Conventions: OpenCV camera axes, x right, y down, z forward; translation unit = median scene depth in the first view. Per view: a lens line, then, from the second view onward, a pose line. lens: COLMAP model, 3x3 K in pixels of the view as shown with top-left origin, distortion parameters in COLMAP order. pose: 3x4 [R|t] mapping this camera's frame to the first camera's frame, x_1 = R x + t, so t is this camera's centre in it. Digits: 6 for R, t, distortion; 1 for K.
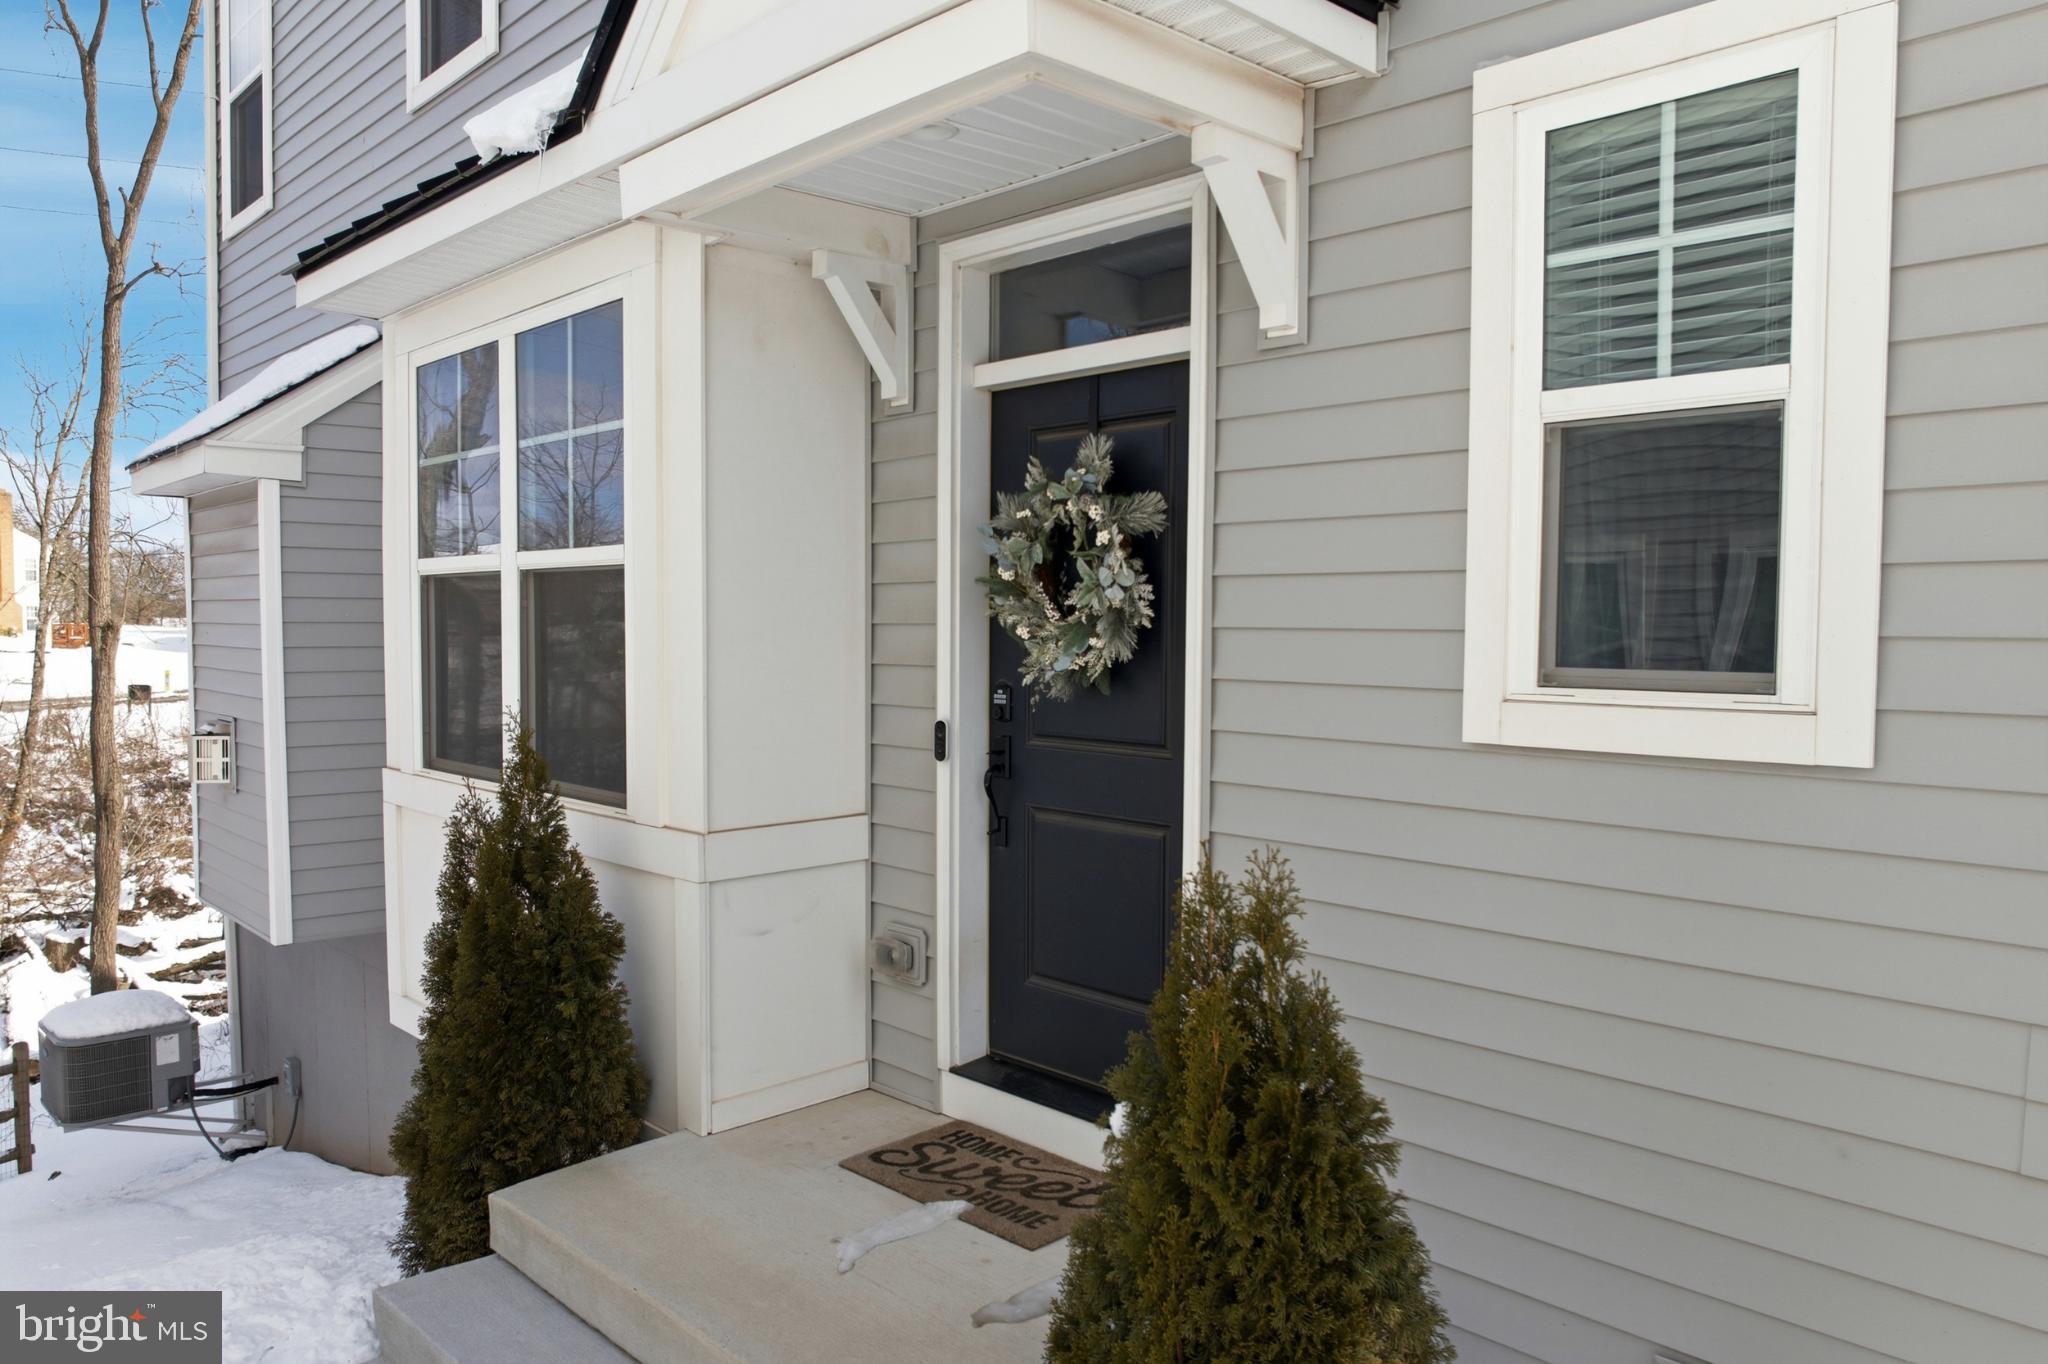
lens RADIAL K [[1443.1, 0, 1053.2], [0, 1443.1, 690.6], [0, 0, 1]] dist [-0.025648, 0.000521]
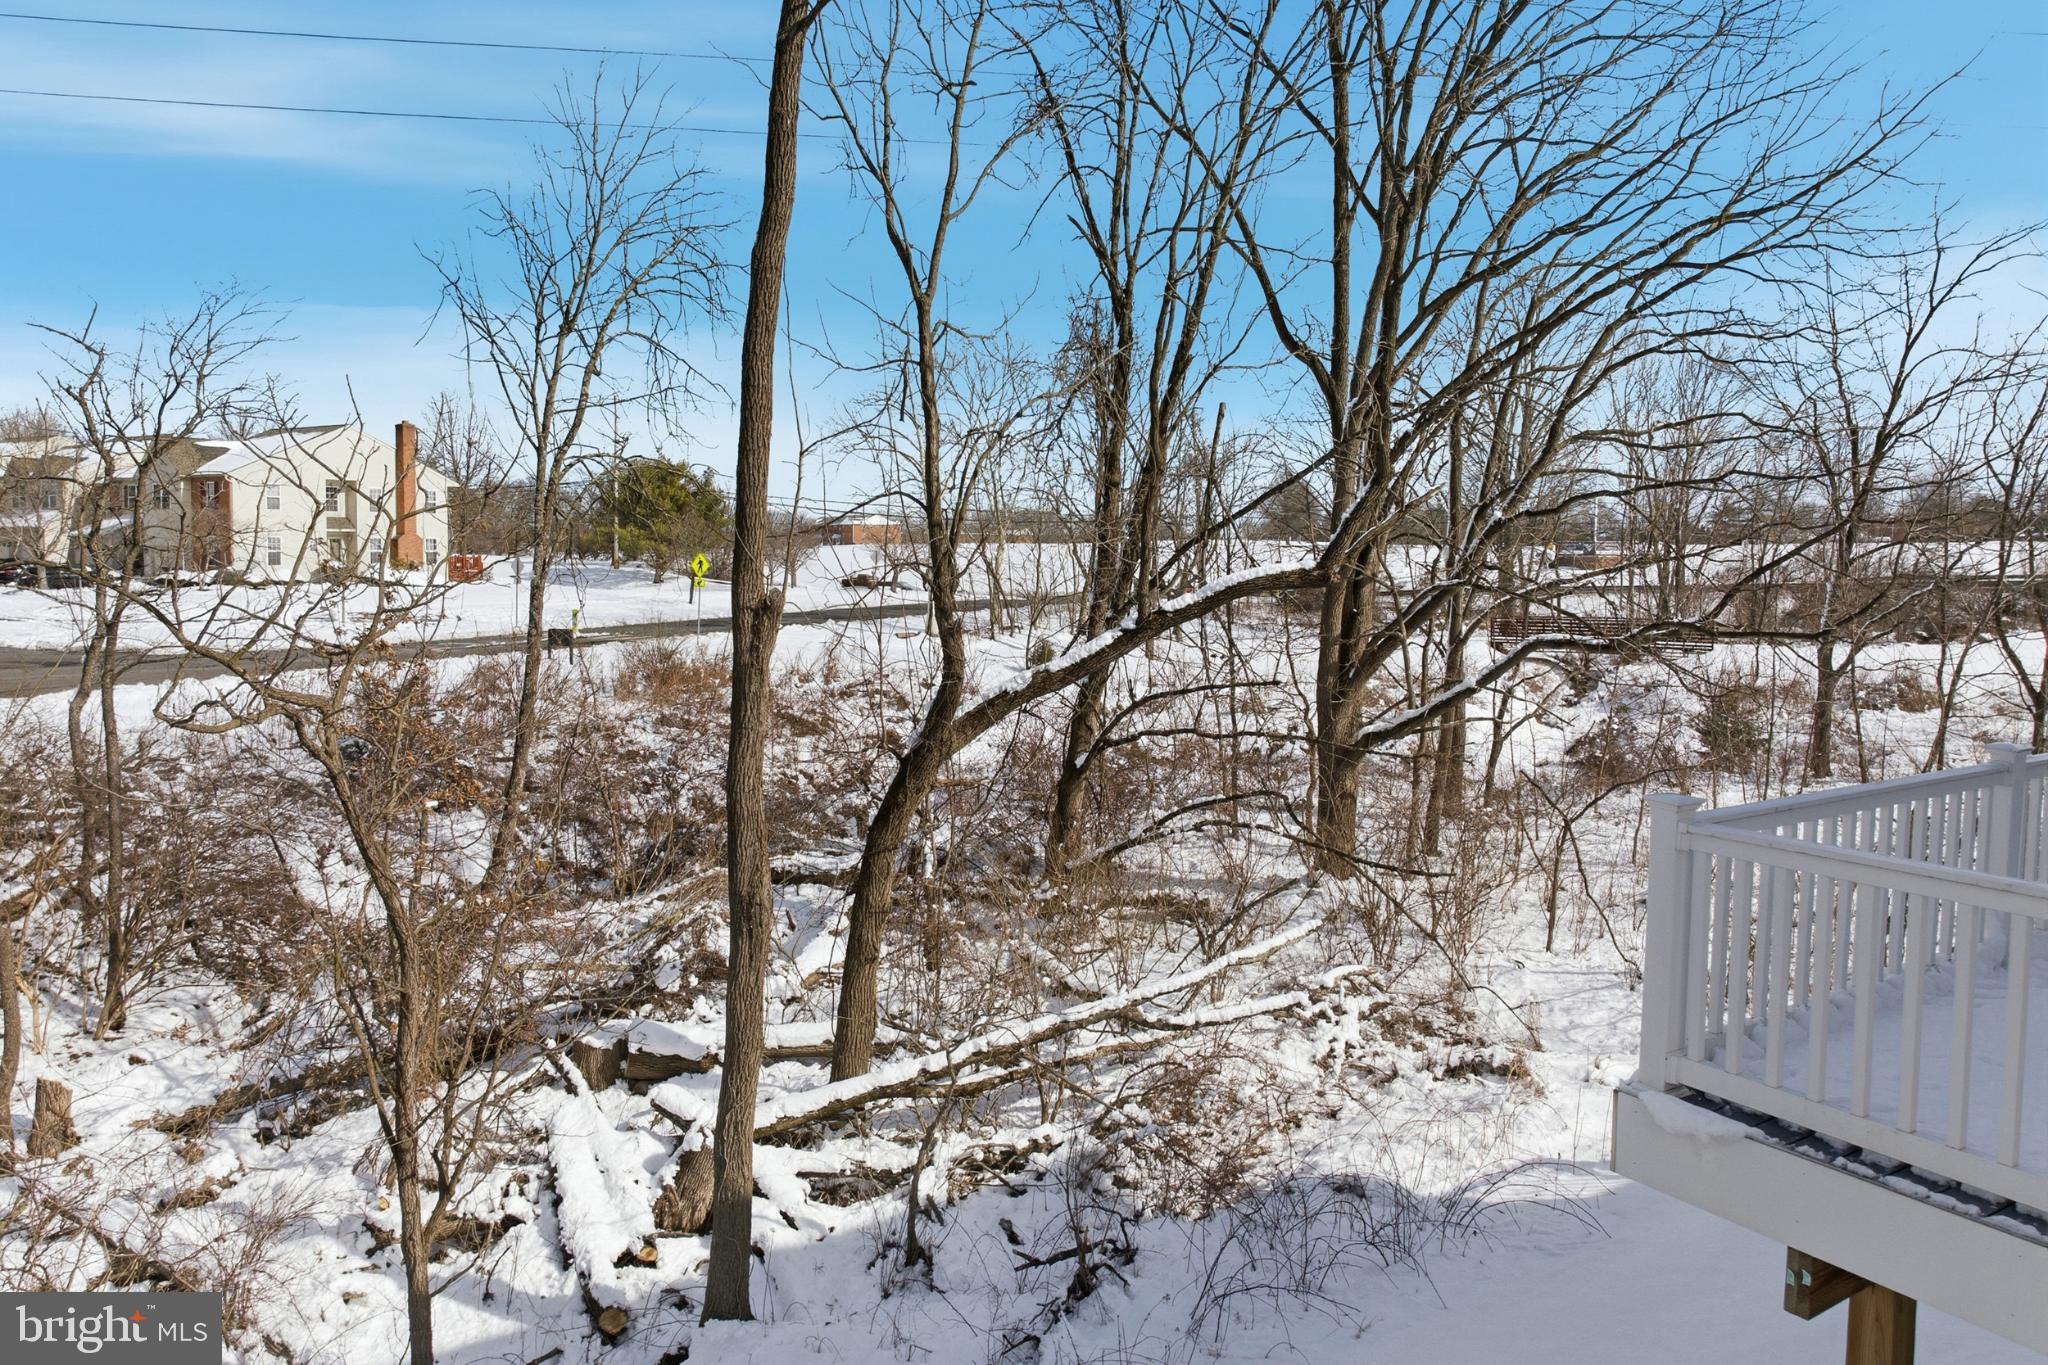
lens RADIAL K [[1460.2, 0, 1033.3], [0, 1460.2, 611.4], [0, 0, 1]] dist [-0.036422, 0.012436]
pose [[0.977379, 0.008513, -0.211324, -0.325315], [-0.009651, 0.999944, -0.004356, -0.031537], [0.211275, 0.006297, 0.977406, 0.337749]]
